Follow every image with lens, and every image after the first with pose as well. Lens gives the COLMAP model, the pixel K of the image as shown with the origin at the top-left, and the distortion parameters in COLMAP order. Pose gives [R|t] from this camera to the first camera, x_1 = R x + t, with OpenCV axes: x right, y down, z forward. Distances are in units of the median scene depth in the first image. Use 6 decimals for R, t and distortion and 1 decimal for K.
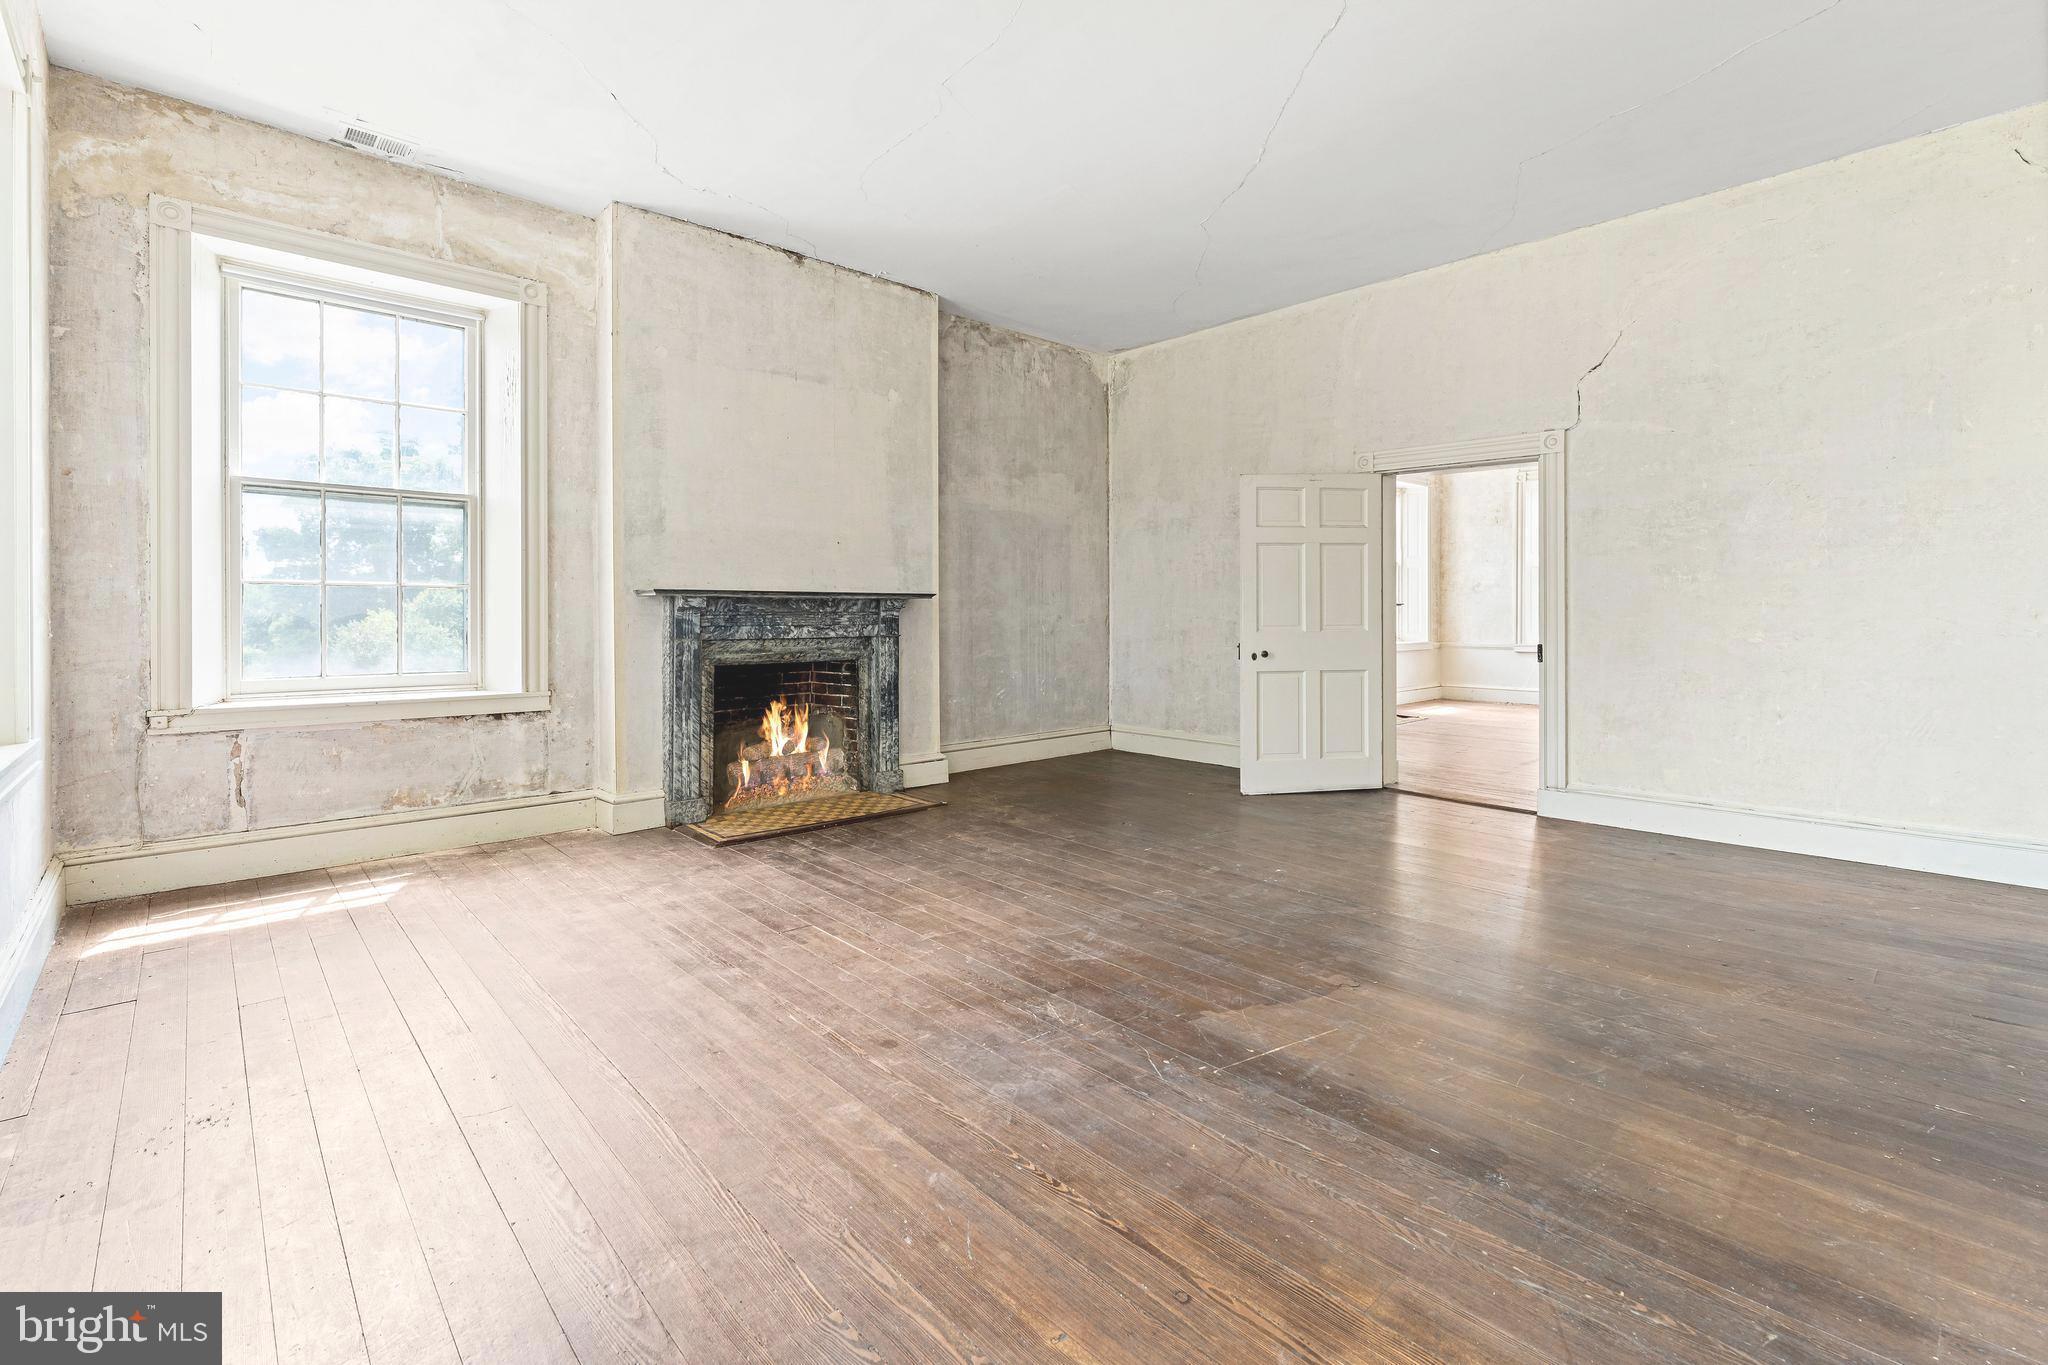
lens RADIAL K [[902.1, 0, 1029.3], [0, 902.1, 613.4], [0, 0, 1]] dist [-0.003082, -0.000335]
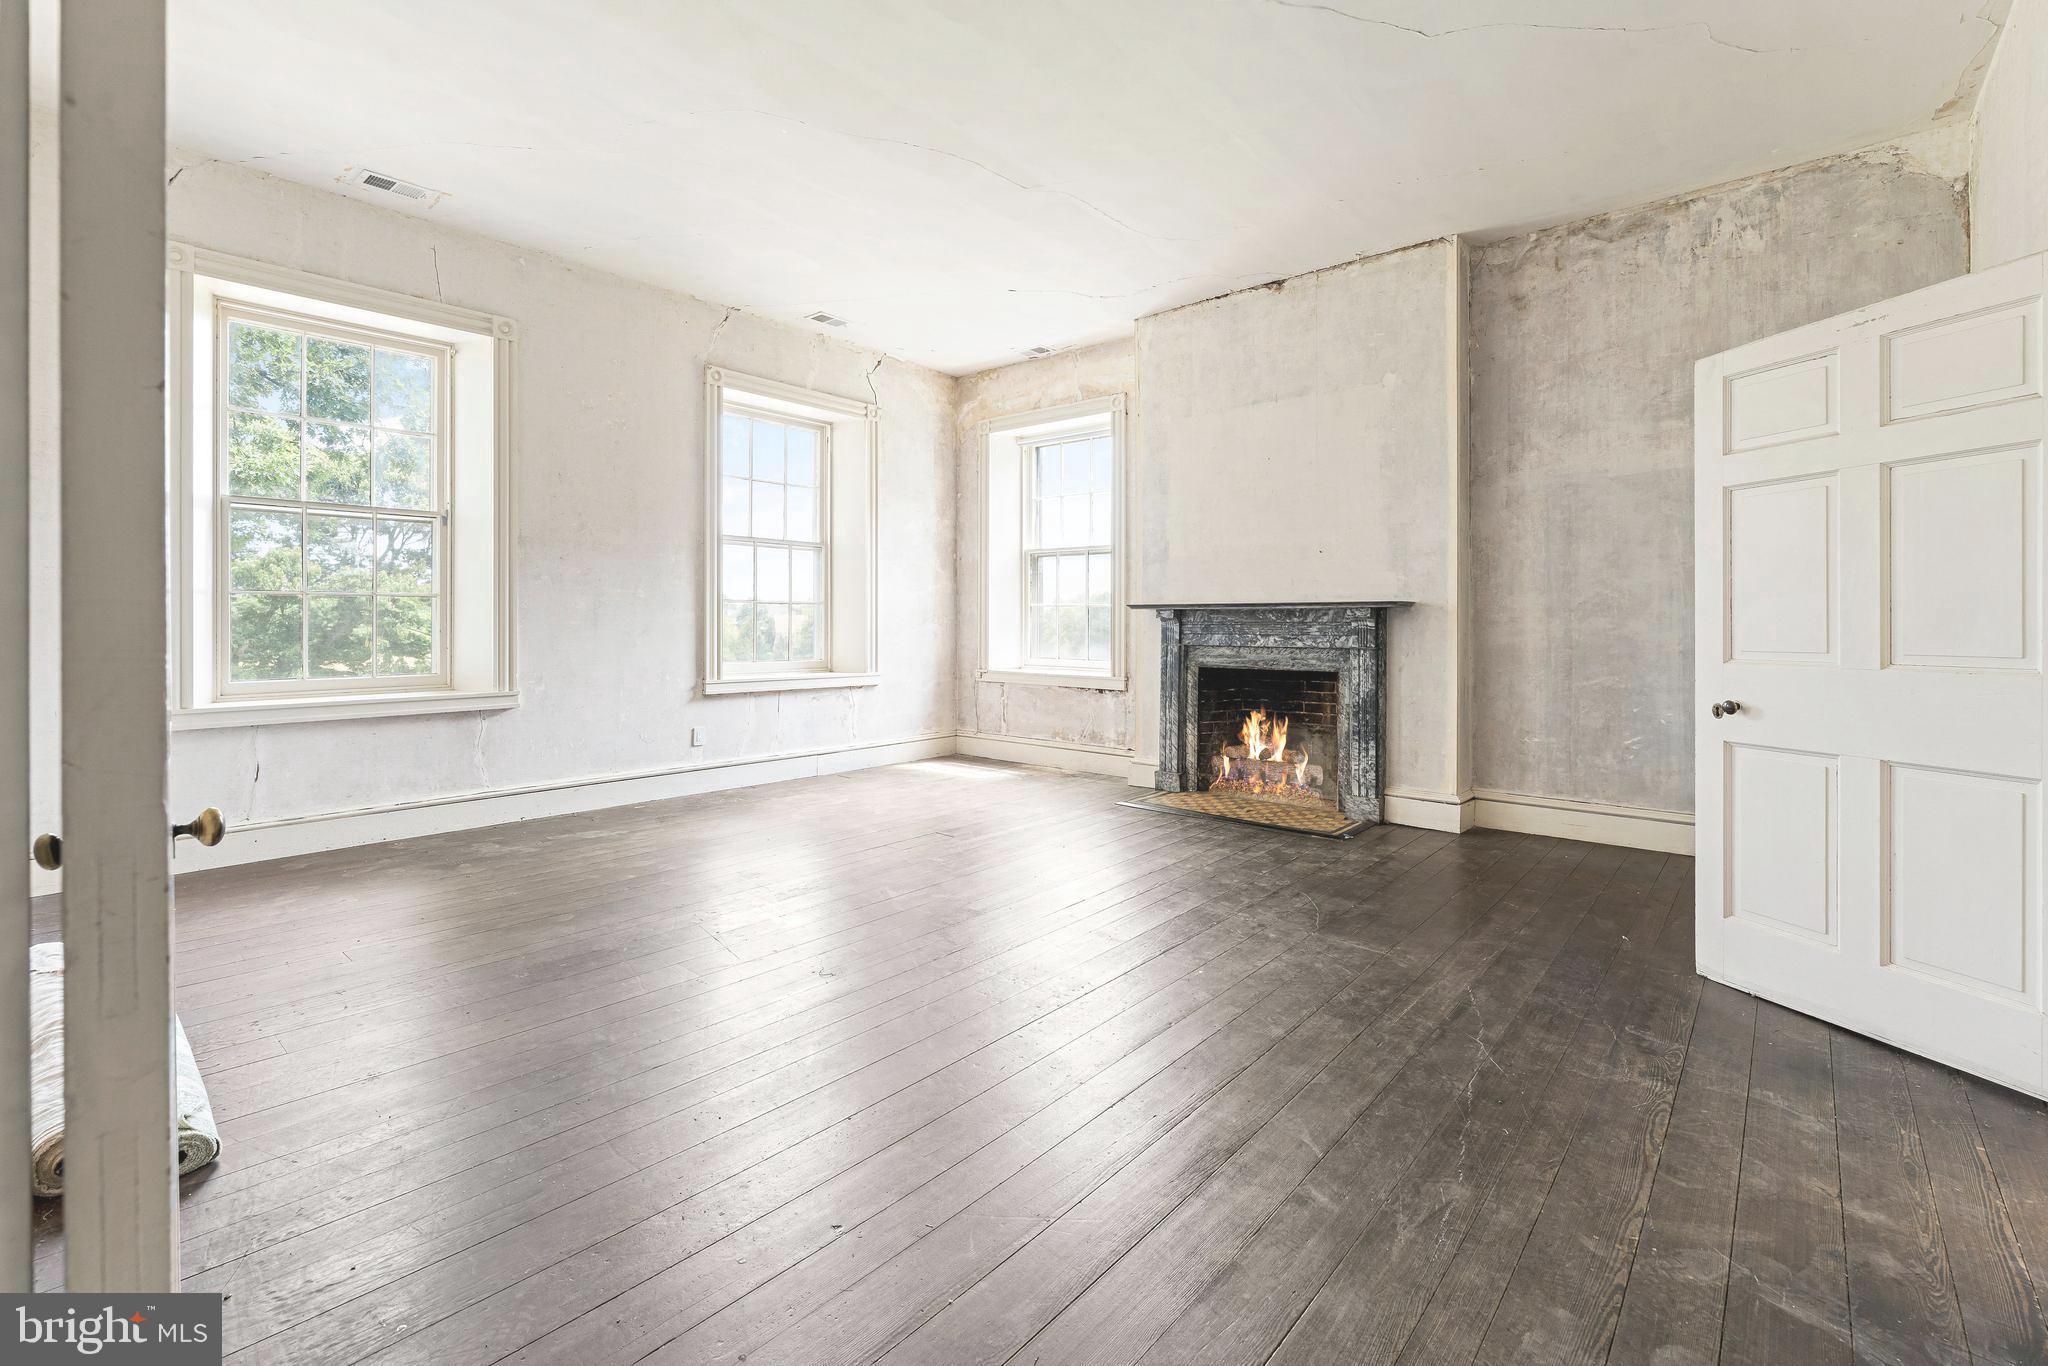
lens RADIAL K [[902.1, 0, 1029.3], [0, 902.1, 613.9], [0, 0, 1]] dist [-0.003082, -0.000335]
pose [[0.113967, -0.006146, -0.993465, 0.763382], [-0.000982, 0.999980, -0.006298, -0.004267], [0.993484, 0.001693, 0.113959, 0.602776]]
